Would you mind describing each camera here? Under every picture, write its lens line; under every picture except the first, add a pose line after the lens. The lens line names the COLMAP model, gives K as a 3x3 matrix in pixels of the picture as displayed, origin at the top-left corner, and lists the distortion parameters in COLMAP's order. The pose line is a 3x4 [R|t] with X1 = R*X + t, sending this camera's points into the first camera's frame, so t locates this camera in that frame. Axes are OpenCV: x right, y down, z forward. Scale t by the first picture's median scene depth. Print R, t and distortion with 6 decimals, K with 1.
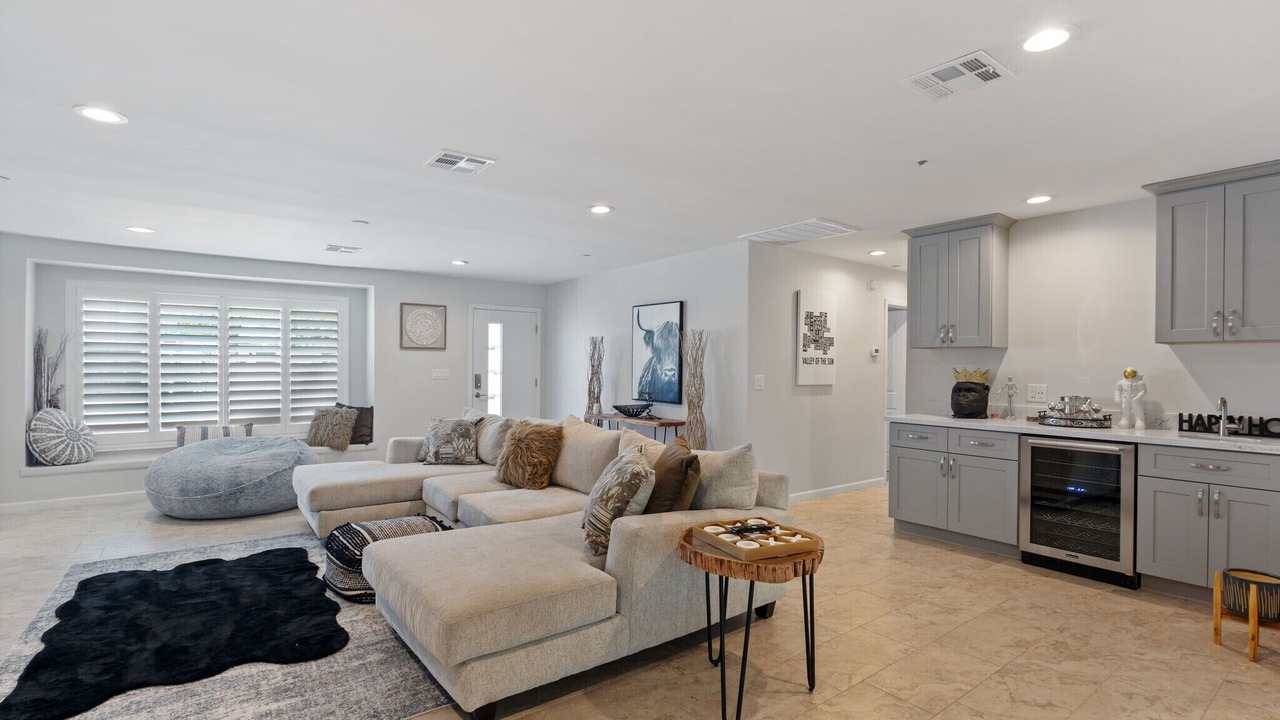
lens RADIAL K [[594.2, 0, 628.7], [0, 594.2, 369.1], [0, 0, 1]] dist [0.001853, 0.000350]
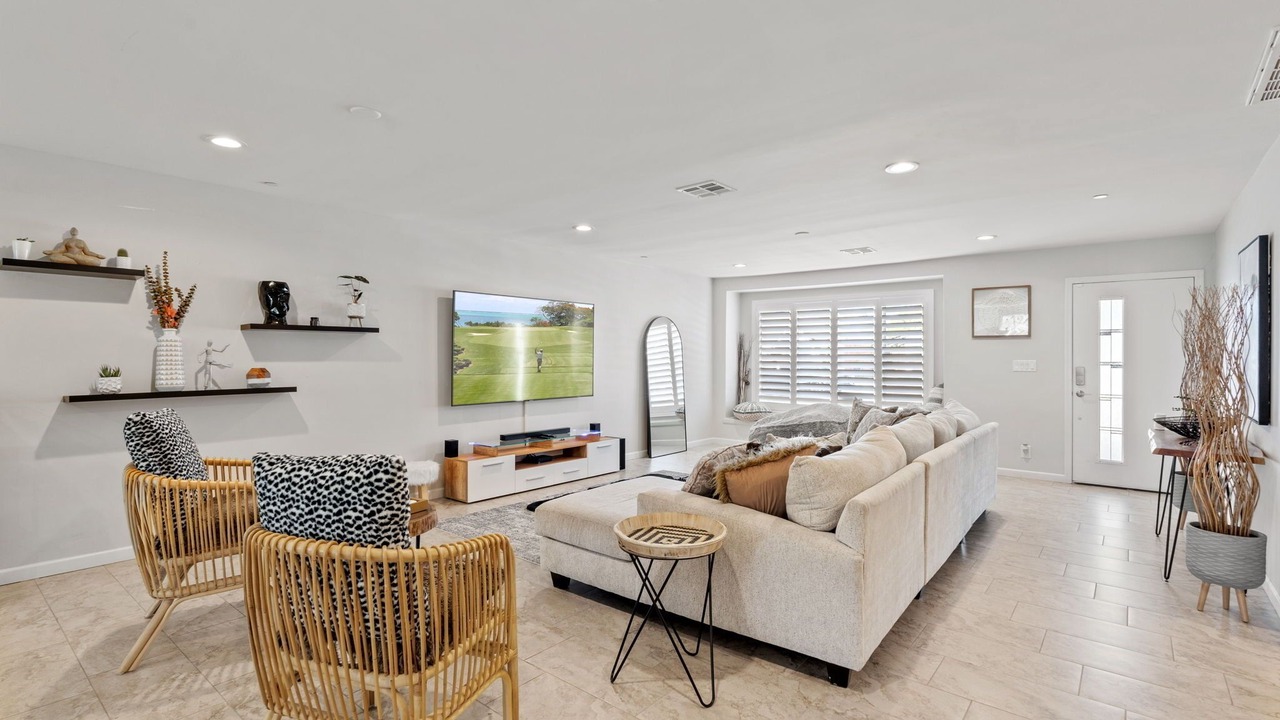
lens RADIAL K [[607.4, 0, 637.3], [0, 607.4, 353.0], [0, 0, 1]] dist [0.008224, -0.000346]
pose [[0.238399, -0.007074, -0.971142, 0.522121], [-0.006542, 0.999939, -0.008890, 0.001636], [0.971145, 0.008472, 0.238338, 0.329458]]
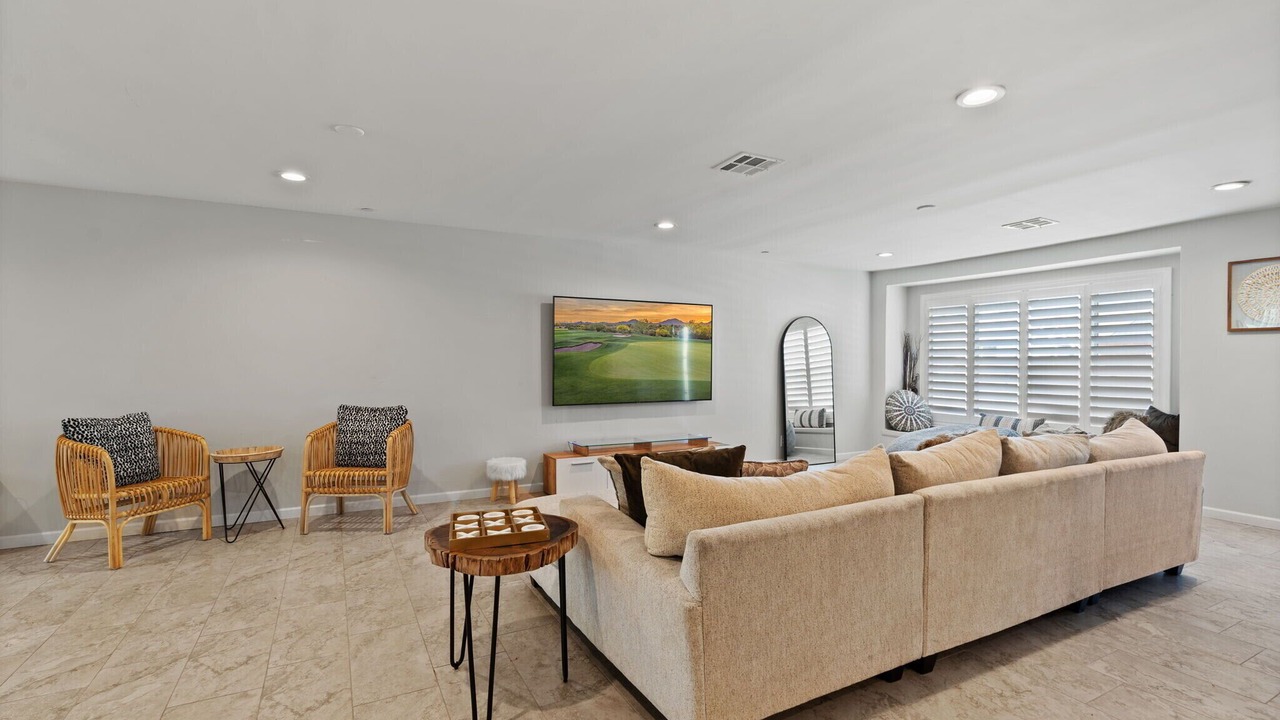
lens RADIAL K [[580.2, 0, 630.5], [0, 580.2, 360.8], [0, 0, 1]] dist [0.003003, 0.001006]
pose [[-0.158870, -0.003985, -0.987291, 0.452551], [-0.007301, 0.999969, -0.002861, 0.005659], [0.987273, 0.006754, -0.158894, 0.558814]]
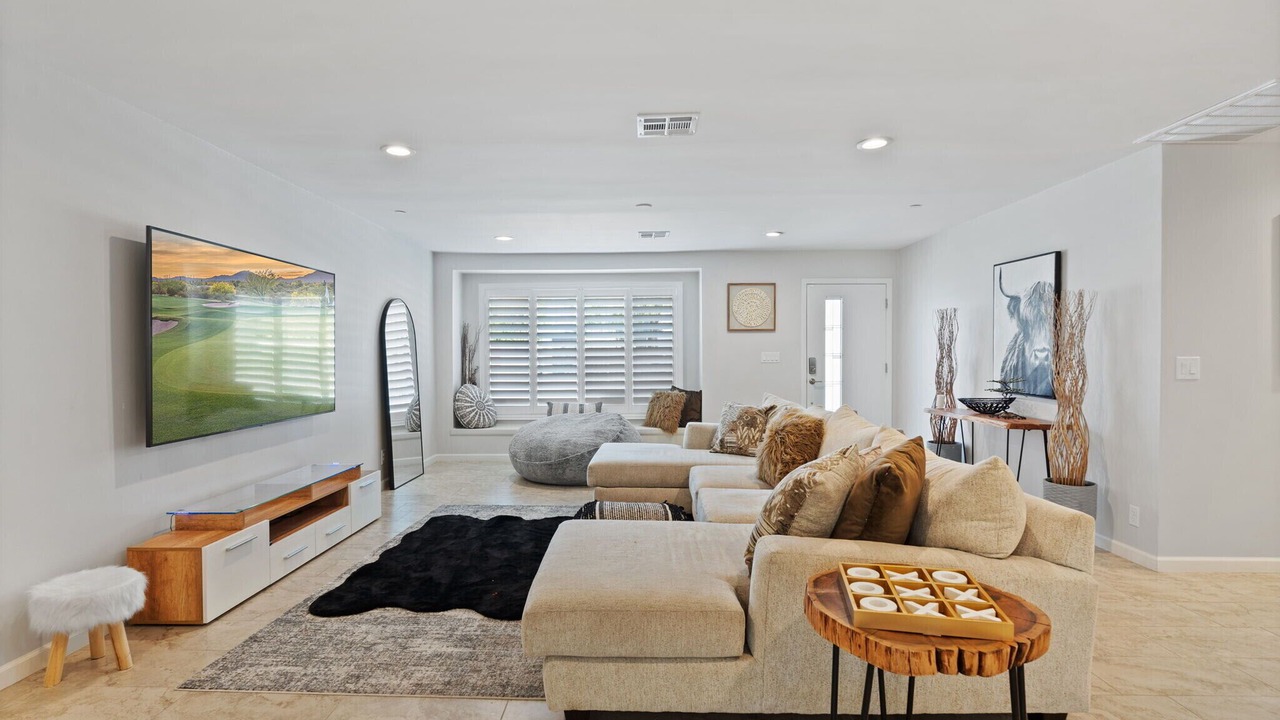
lens RADIAL K [[644.1, 0, 632.5], [0, 644.1, 364.8], [0, 0, 1]] dist [-0.001134, -0.000046]
pose [[0.791683, 0.004089, -0.610918, 0.163551], [0.005675, 0.999885, 0.014047, 0.005471], [0.610906, -0.014588, 0.791569, 0.101250]]
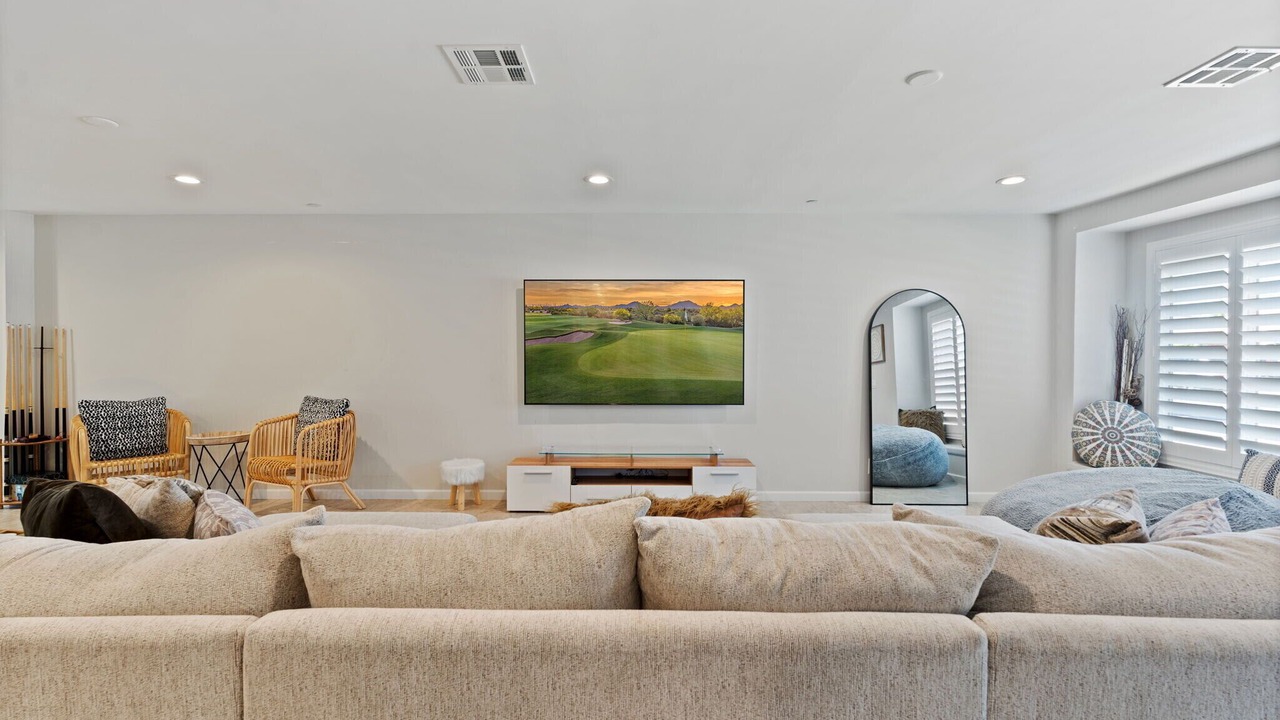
lens RADIAL K [[576.5, 0, 621.9], [0, 576.5, 359.5], [0, 0, 1]] dist [-0.001909, -0.000439]
pose [[-0.609900, 0.003485, -0.792471, 0.104411], [-0.006546, 0.999934, 0.009436, 0.003252], [0.792451, 0.010942, -0.609837, 0.908573]]
